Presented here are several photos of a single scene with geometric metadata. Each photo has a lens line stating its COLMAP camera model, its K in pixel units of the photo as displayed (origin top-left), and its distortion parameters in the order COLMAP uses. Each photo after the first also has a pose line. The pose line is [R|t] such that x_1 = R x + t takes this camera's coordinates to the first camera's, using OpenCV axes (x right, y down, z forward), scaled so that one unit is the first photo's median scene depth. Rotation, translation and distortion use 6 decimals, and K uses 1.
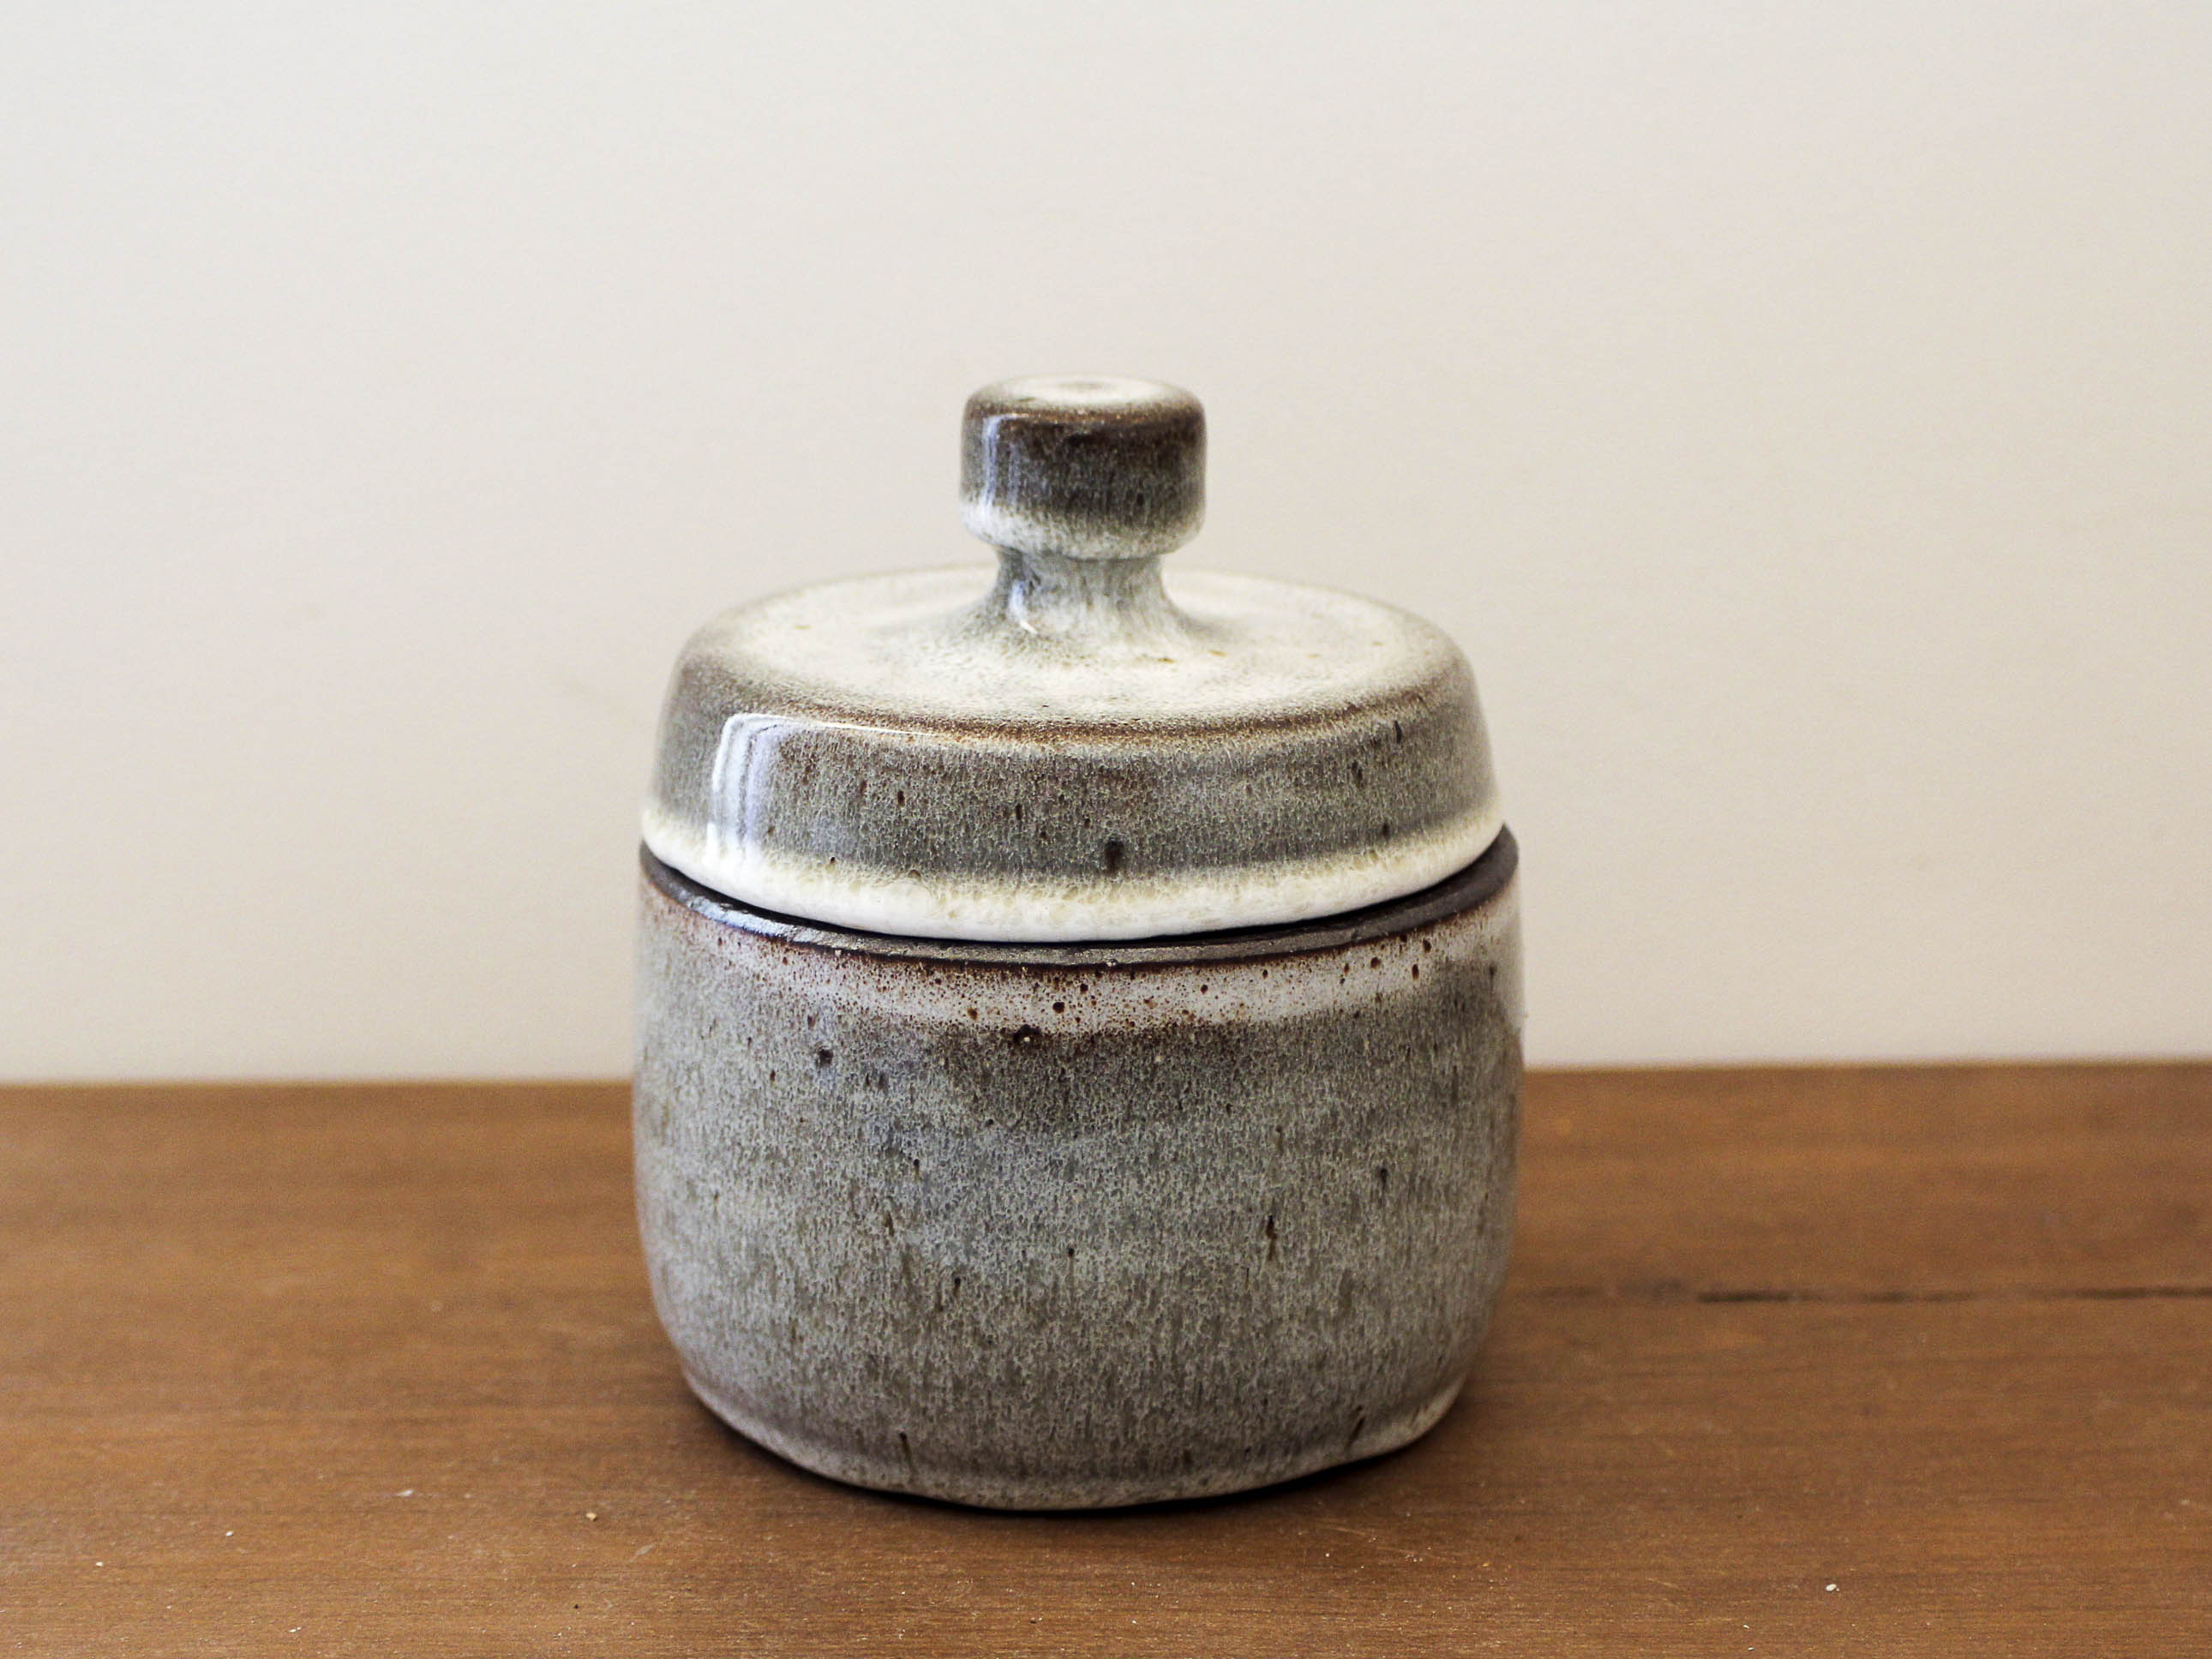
lens RADIAL K [[4582.9, 0, 1107.7], [0, 4582.9, 829.7], [0, 0, 1]] dist [-0.063167, 0.000000]
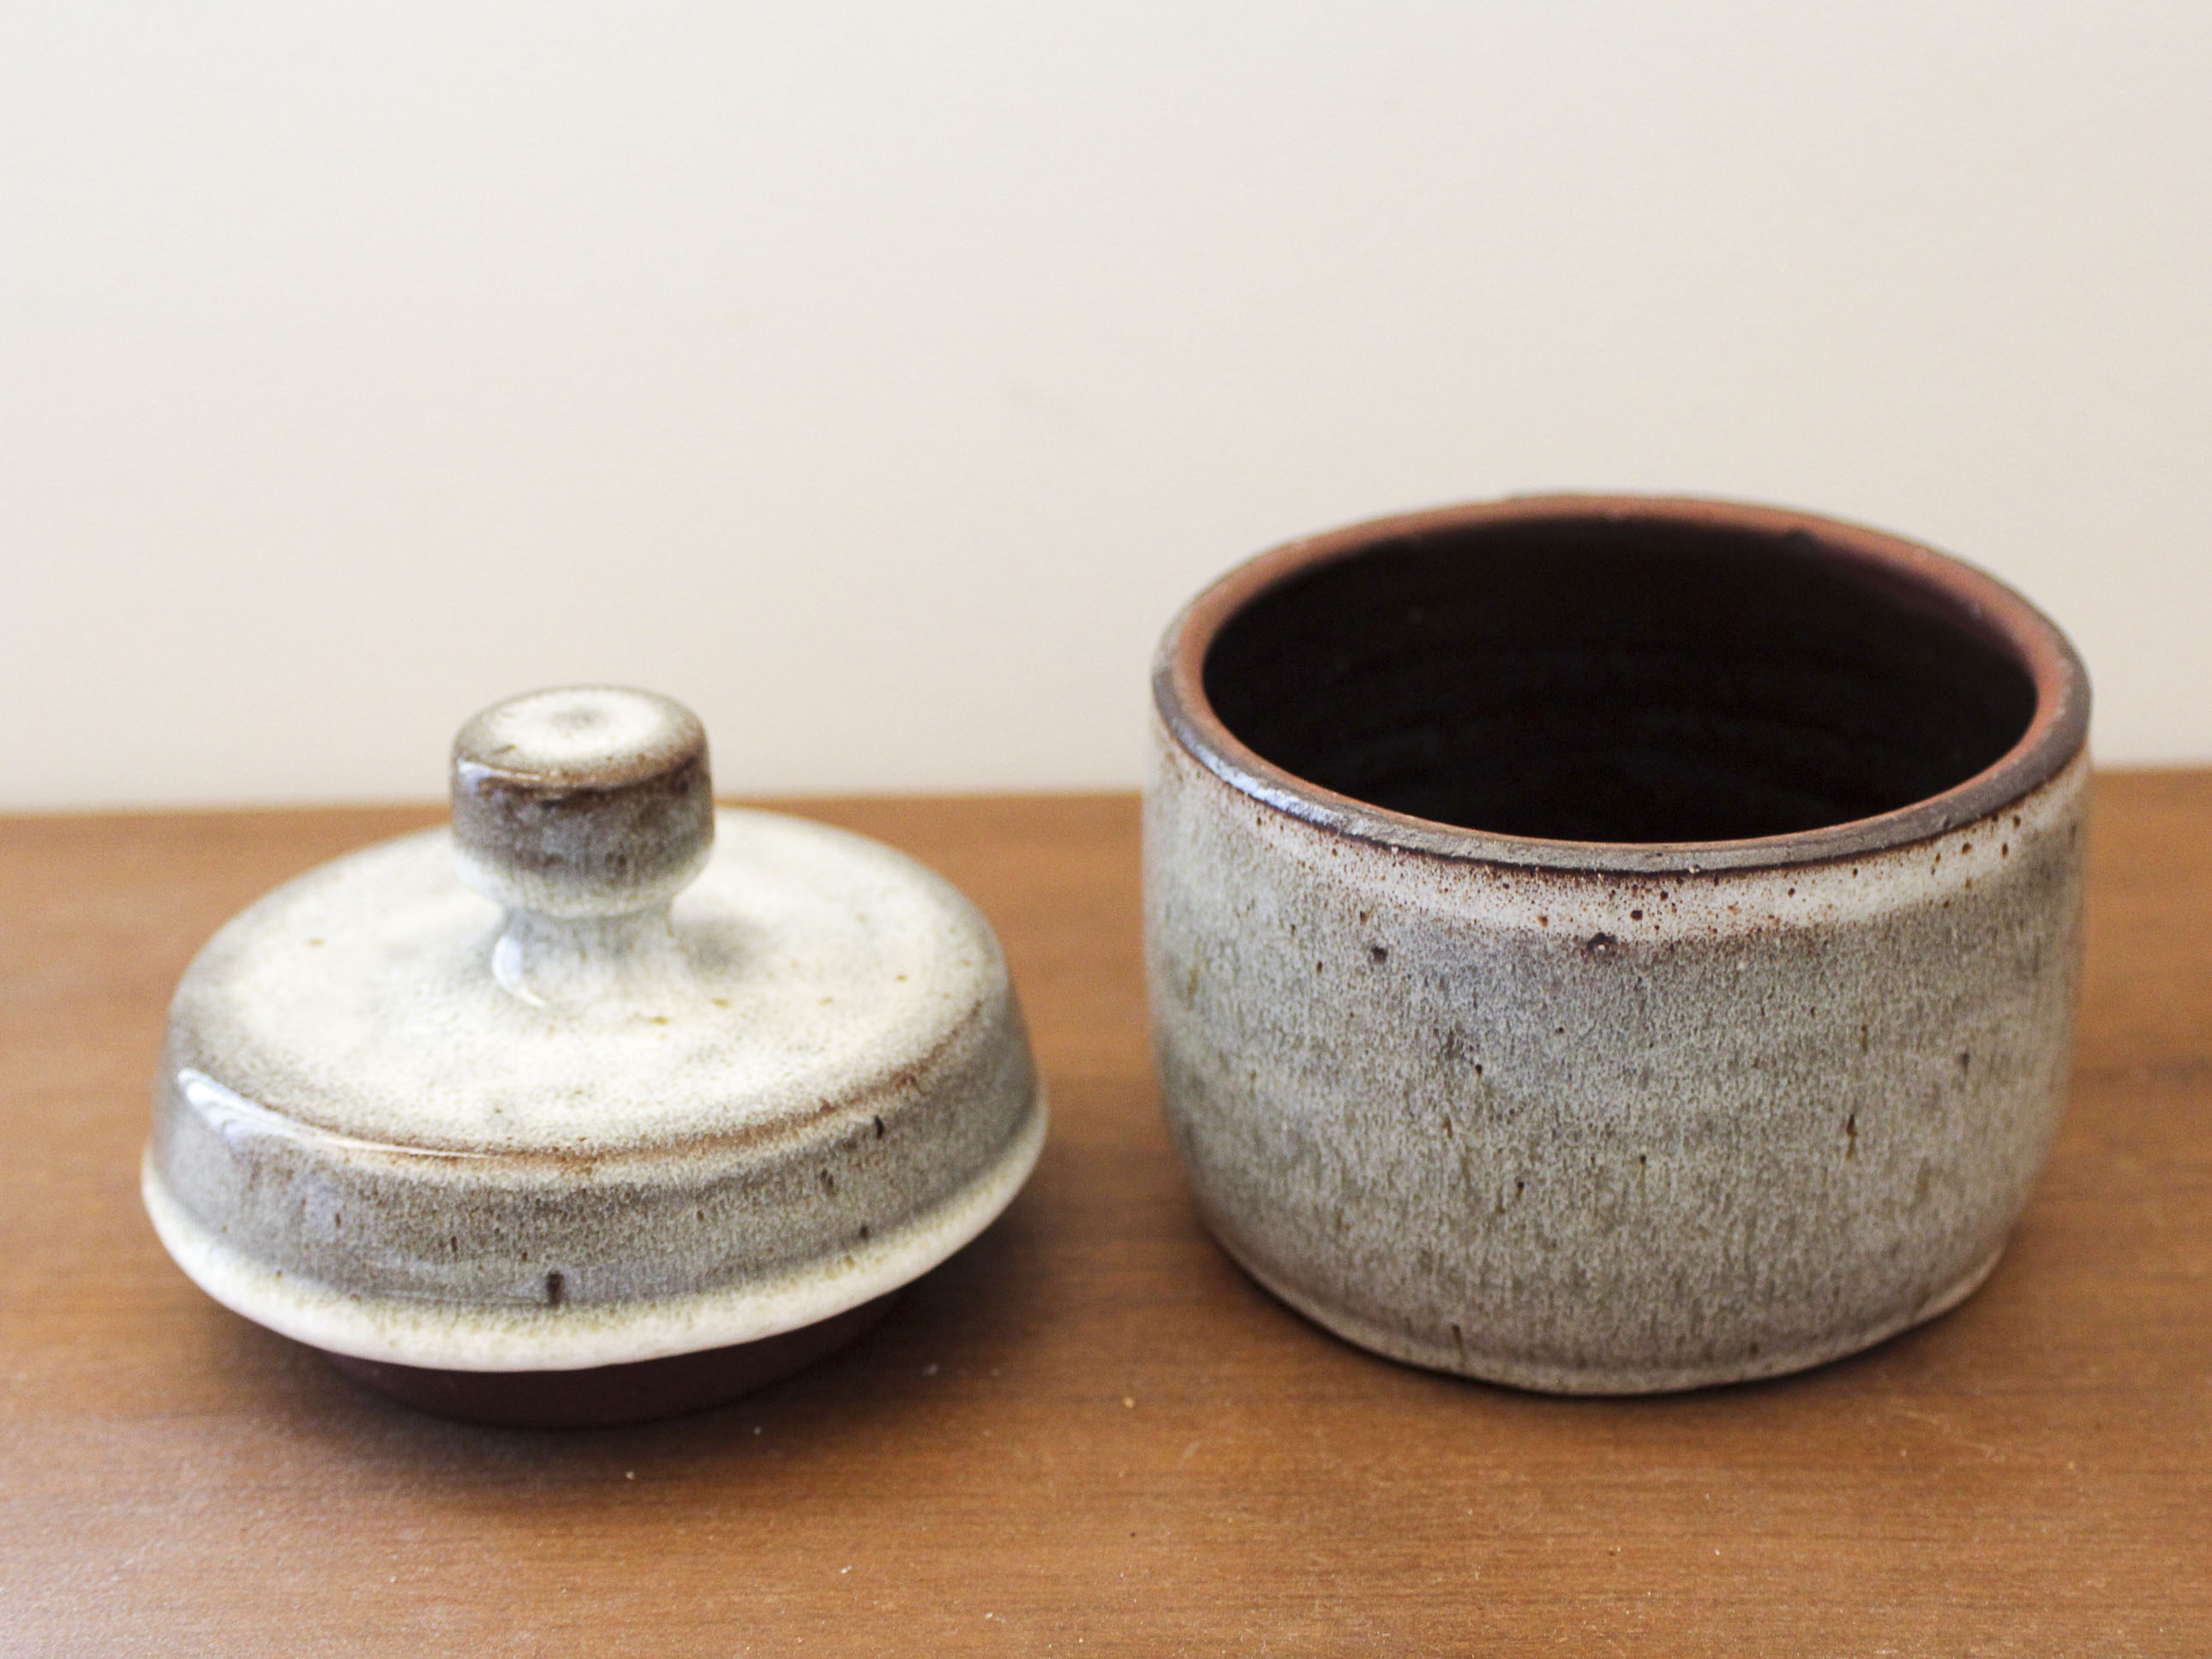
lens RADIAL K [[4309.9, 0, 1105.4], [0, 4309.9, 831.6], [0, 0, 1]] dist [-0.068588, 0.000000]
pose [[0.999086, -0.010502, -0.041432, -0.080690], [0.018012, 0.982518, 0.185296, -0.139872], [0.038762, -0.185873, 0.981809, 0.132841]]
